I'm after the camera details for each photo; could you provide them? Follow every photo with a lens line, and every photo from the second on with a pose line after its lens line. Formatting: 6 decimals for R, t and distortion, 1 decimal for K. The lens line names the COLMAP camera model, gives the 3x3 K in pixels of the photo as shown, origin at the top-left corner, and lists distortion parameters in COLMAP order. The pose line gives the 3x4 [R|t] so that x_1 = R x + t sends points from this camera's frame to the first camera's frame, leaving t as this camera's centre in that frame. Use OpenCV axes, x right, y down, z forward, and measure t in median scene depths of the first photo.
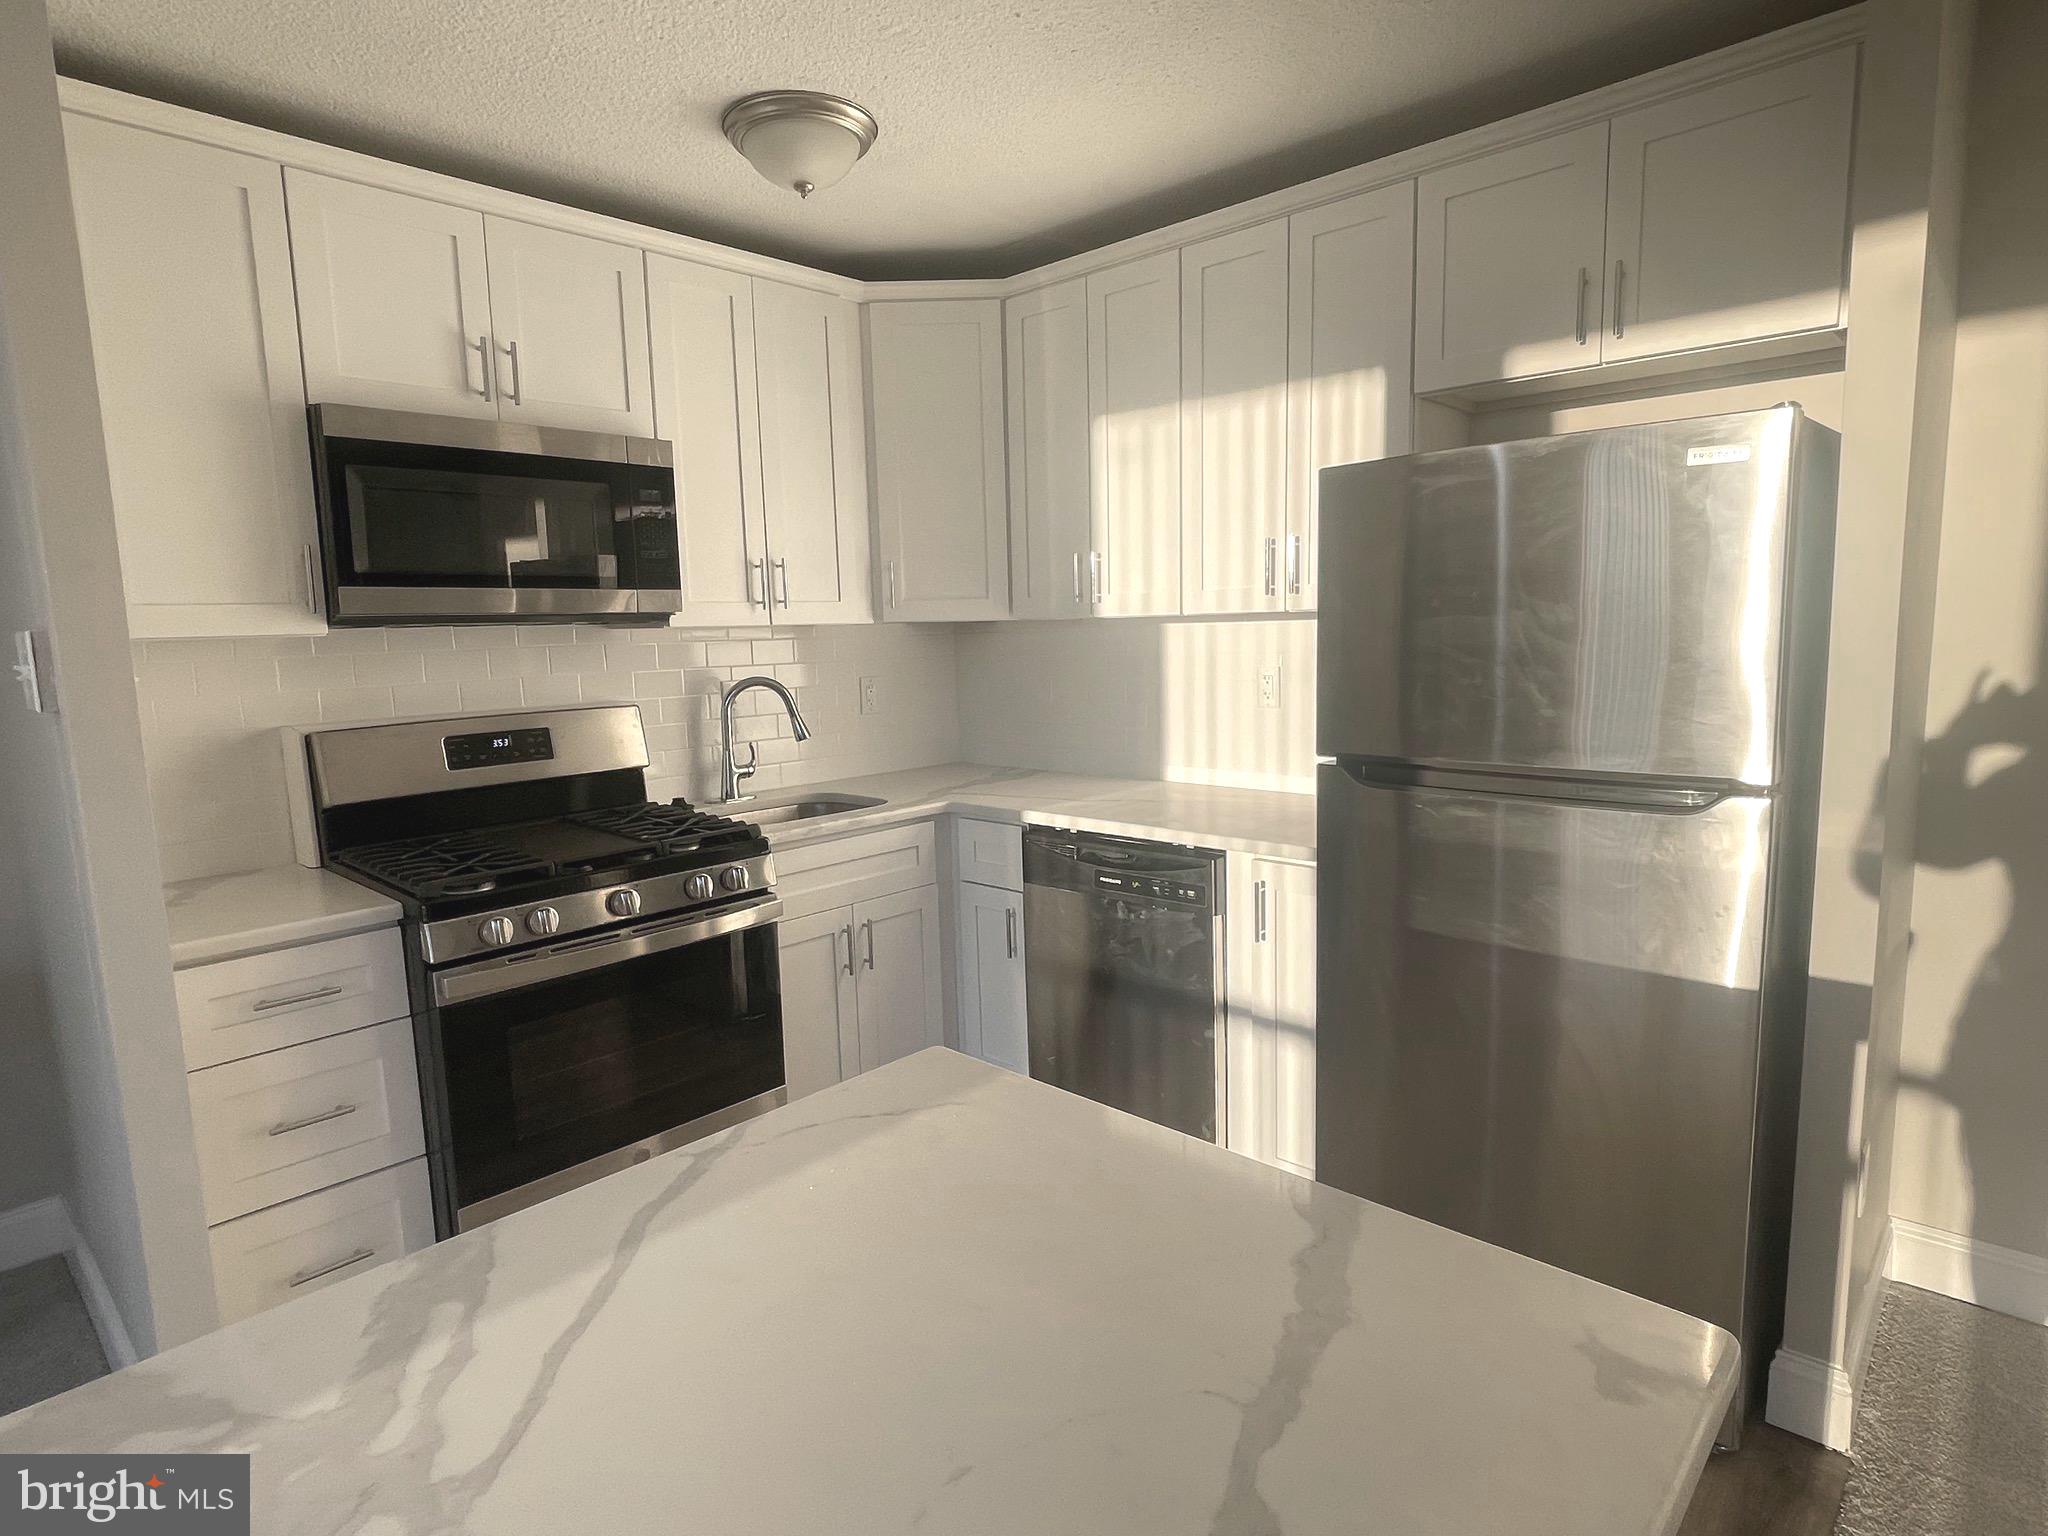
lens RADIAL K [[1113.1, 0, 1027.9], [0, 1113.1, 780.8], [0, 0, 1]] dist [-0.004277, -0.003274]
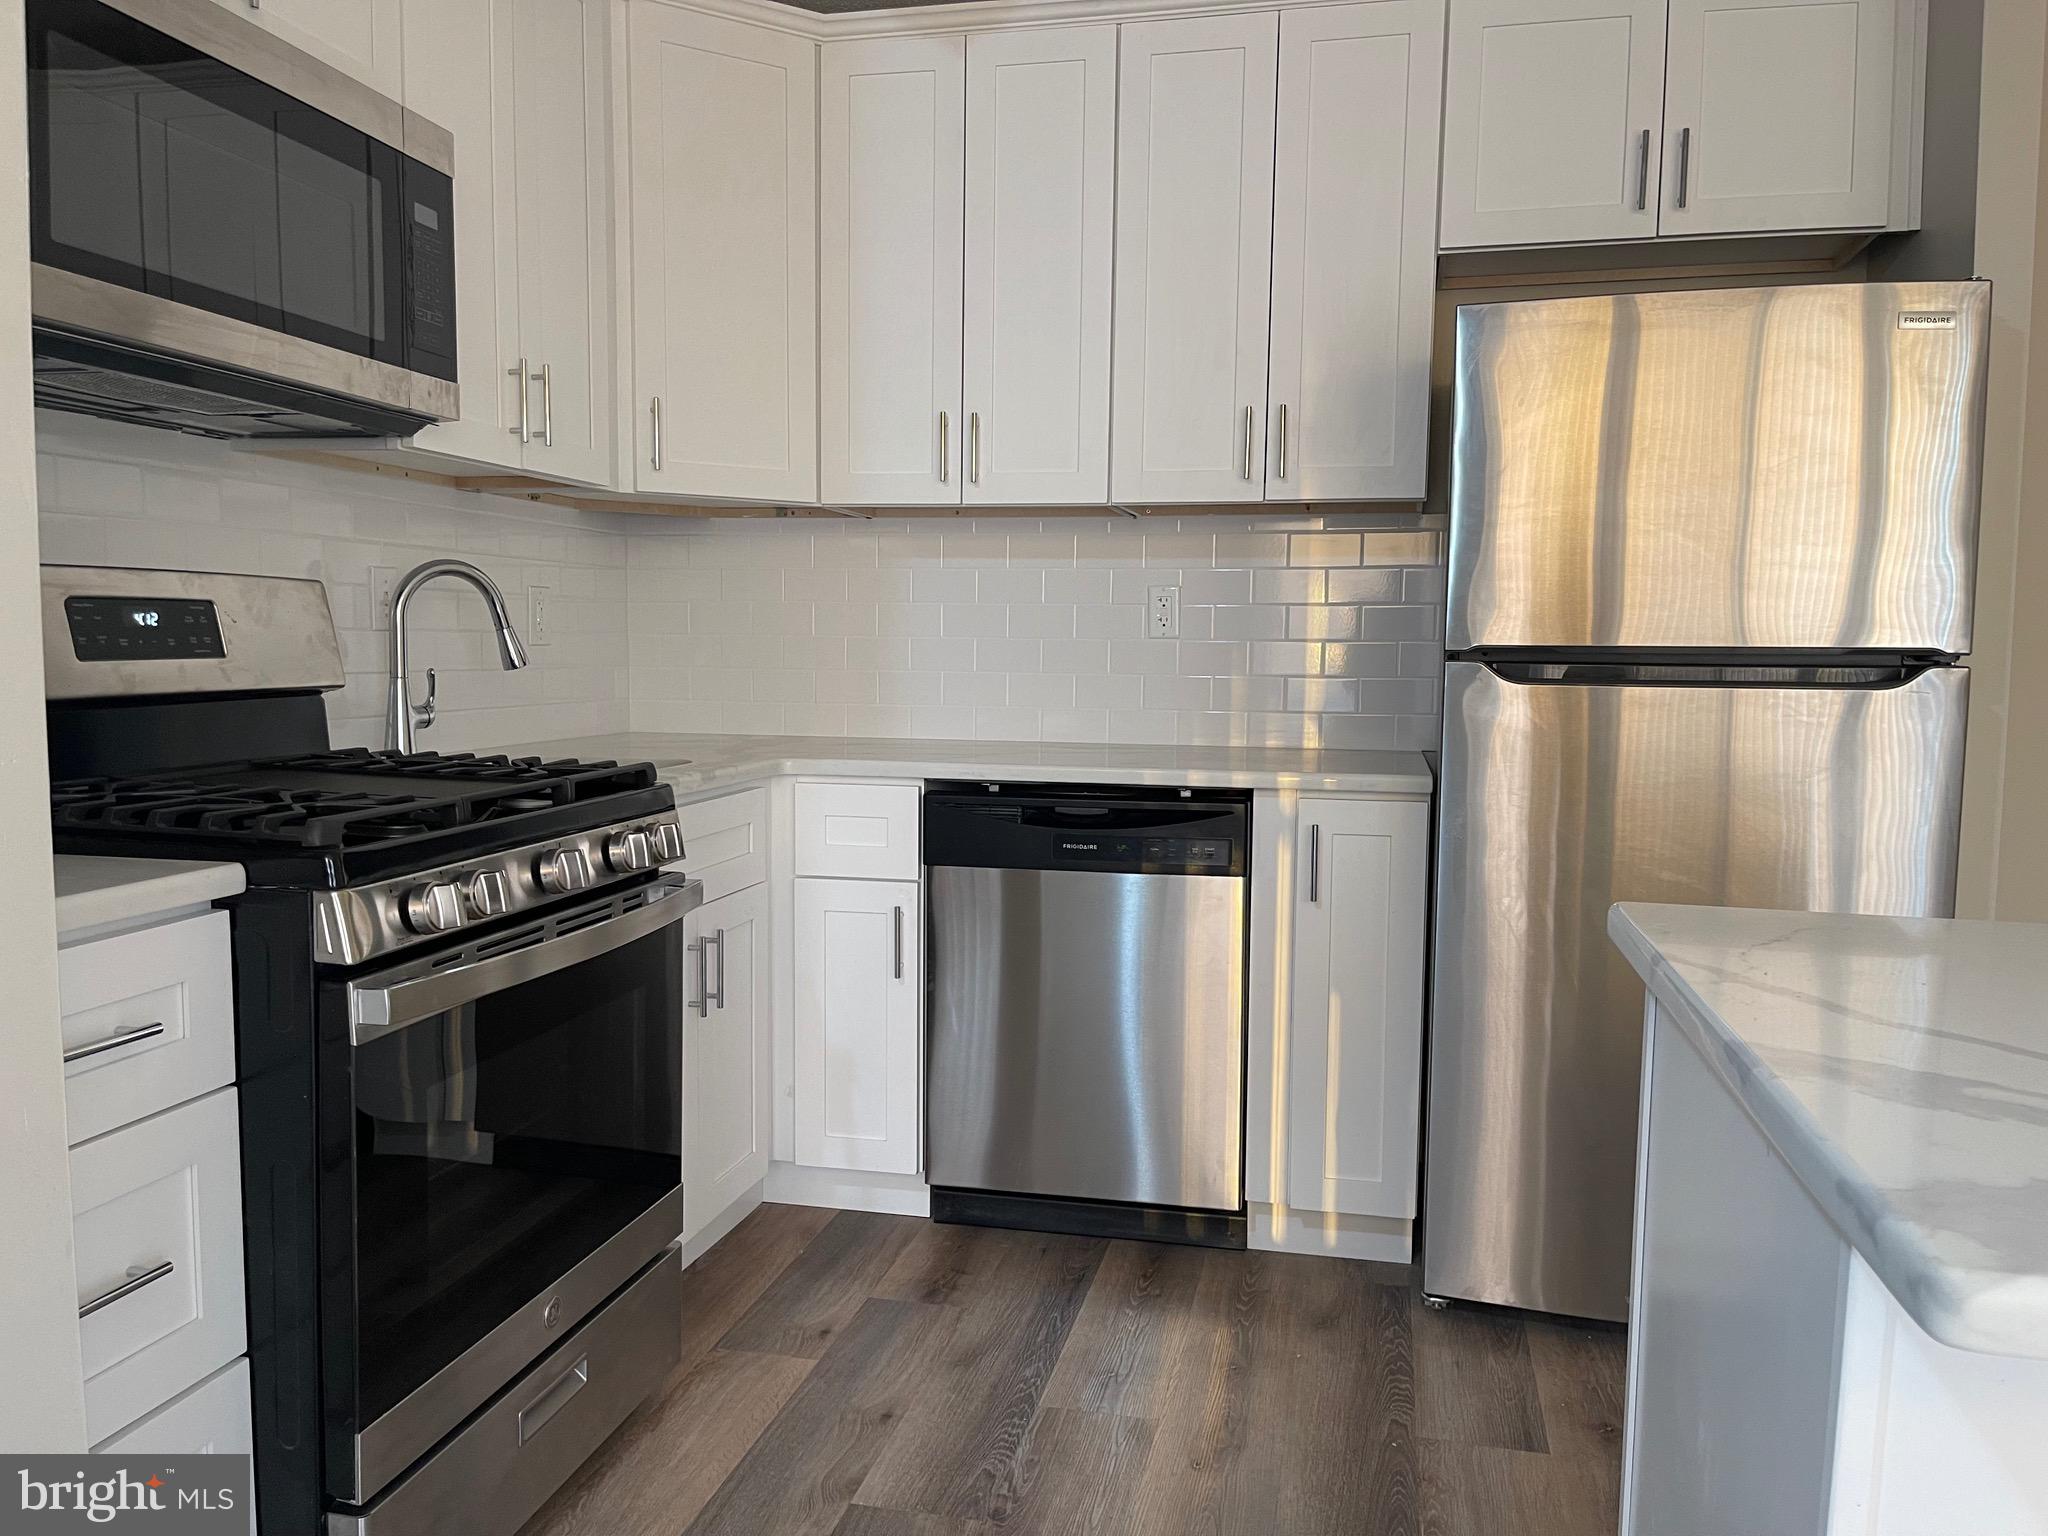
lens RADIAL K [[1560.9, 0, 1036.5], [0, 1560.9, 784.0], [0, 0, 1]] dist [0.023154, -0.000236]
pose [[0.859706, -0.011219, 0.510667, -0.483590], [0.039391, 0.998238, -0.044384, 0.094147], [-0.509269, 0.058273, 0.858632, 0.130852]]
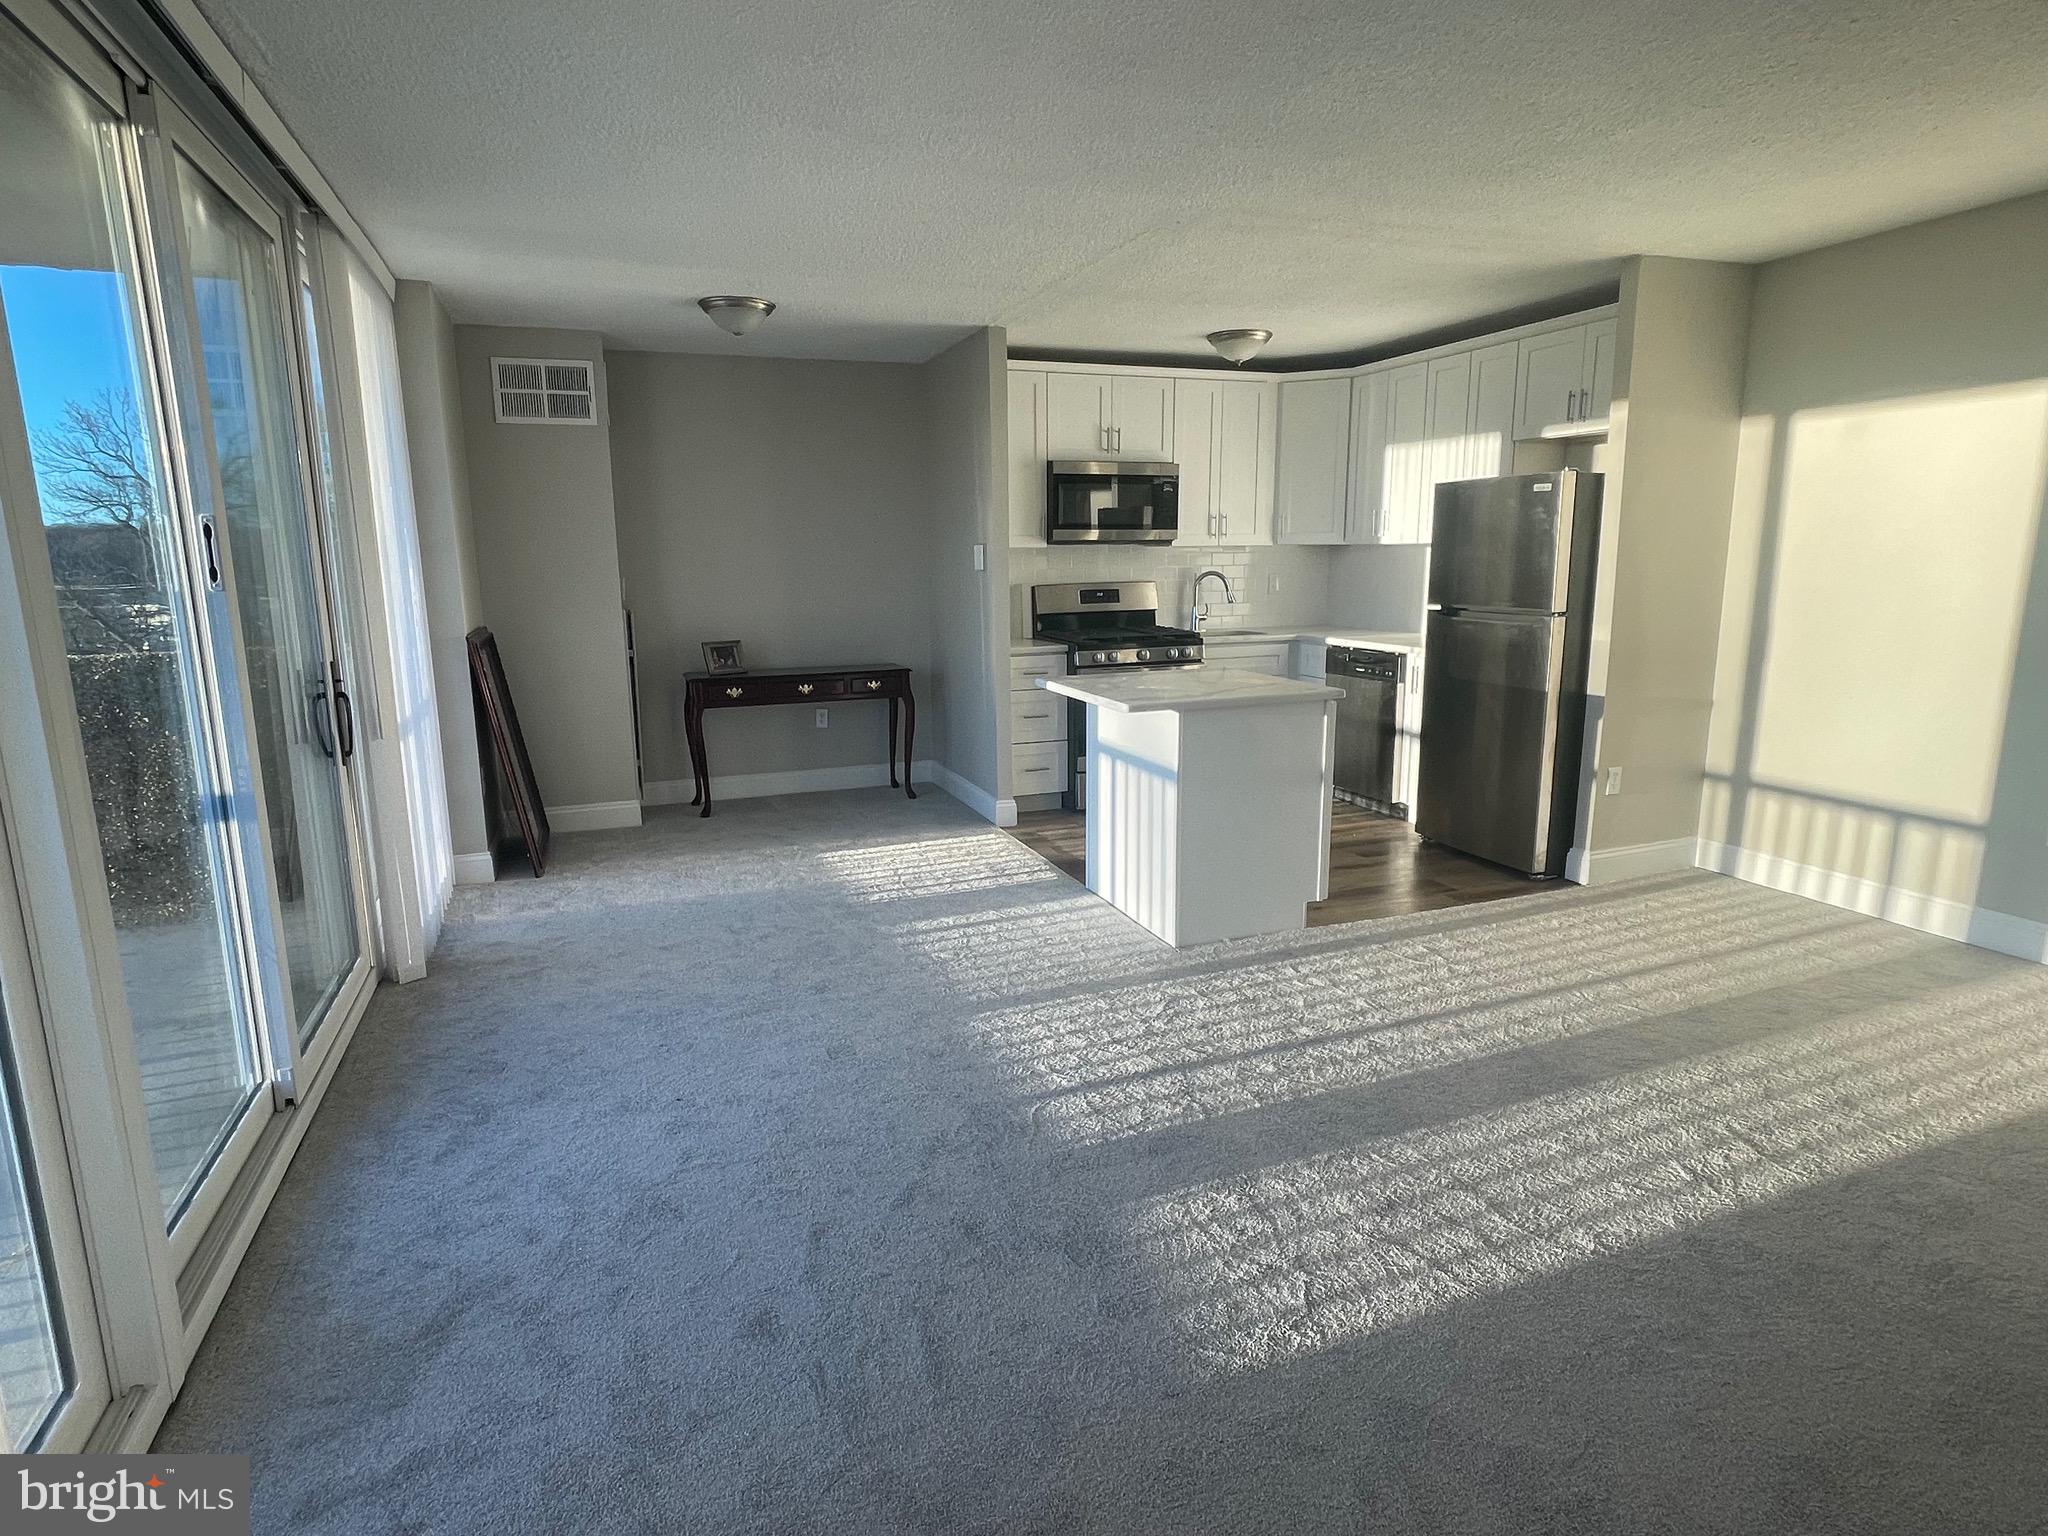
lens RADIAL K [[1113.1, 0, 1019.7], [0, 1113.1, 761.9], [0, 0, 1]] dist [-0.004277, -0.003274]
pose [[0.894780, 0.099577, -0.435261, 0.437465], [-0.074987, 0.994482, 0.073359, 0.158061], [0.440165, -0.033001, 0.897310, -1.202592]]
